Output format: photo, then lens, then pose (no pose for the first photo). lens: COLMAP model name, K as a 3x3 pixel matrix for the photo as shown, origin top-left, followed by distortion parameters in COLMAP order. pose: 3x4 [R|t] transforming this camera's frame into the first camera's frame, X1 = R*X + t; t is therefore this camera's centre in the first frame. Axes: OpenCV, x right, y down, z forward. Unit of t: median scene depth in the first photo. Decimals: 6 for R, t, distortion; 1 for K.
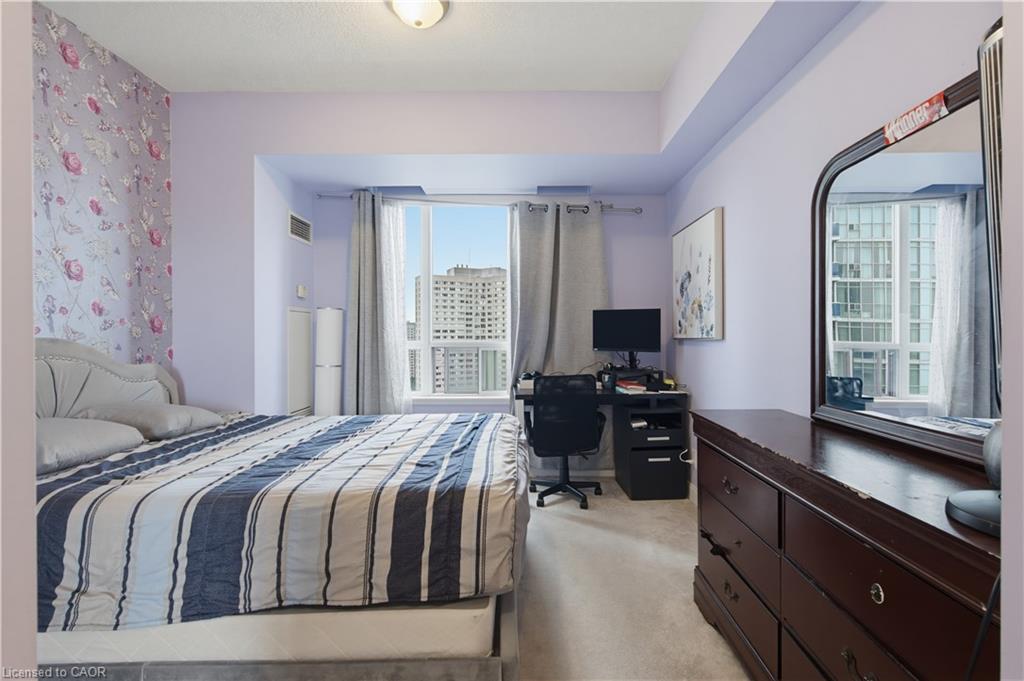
lens RADIAL K [[446.1, 0, 514.9], [0, 446.1, 329.6], [0, 0, 1]] dist [0.015287, -0.004659]
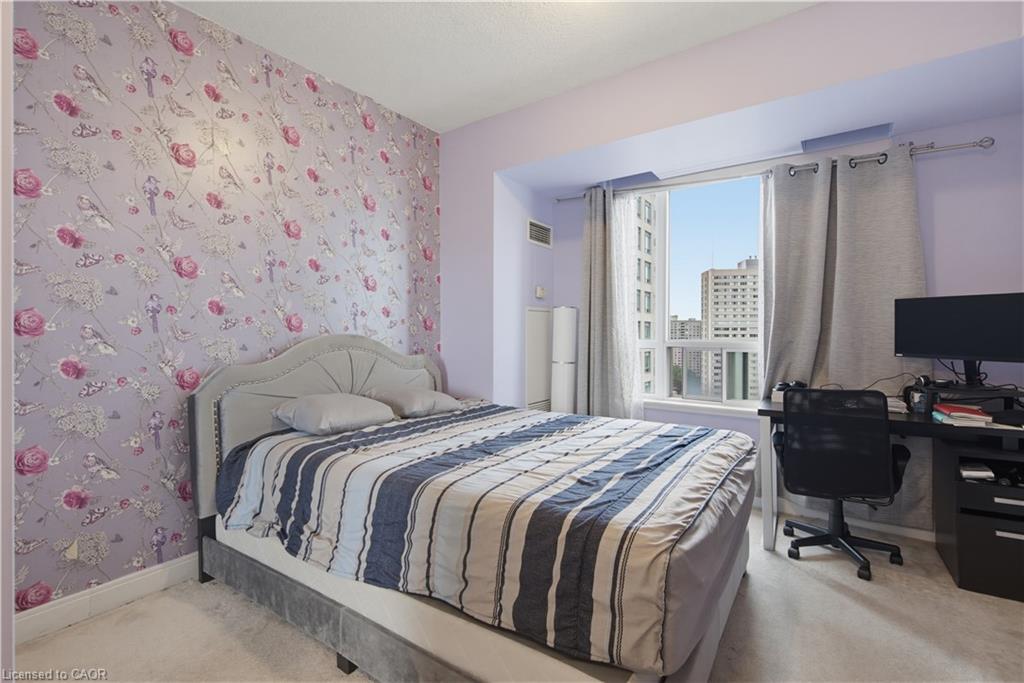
lens RADIAL K [[446.1, 0, 514.9], [0, 446.1, 330.6], [0, 0, 1]] dist [0.015287, -0.004659]
pose [[0.836774, 0.001701, -0.547545, 0.096078], [0.002172, 0.999977, 0.006426, -0.000082], [0.547544, -0.006566, 0.836751, 0.117822]]
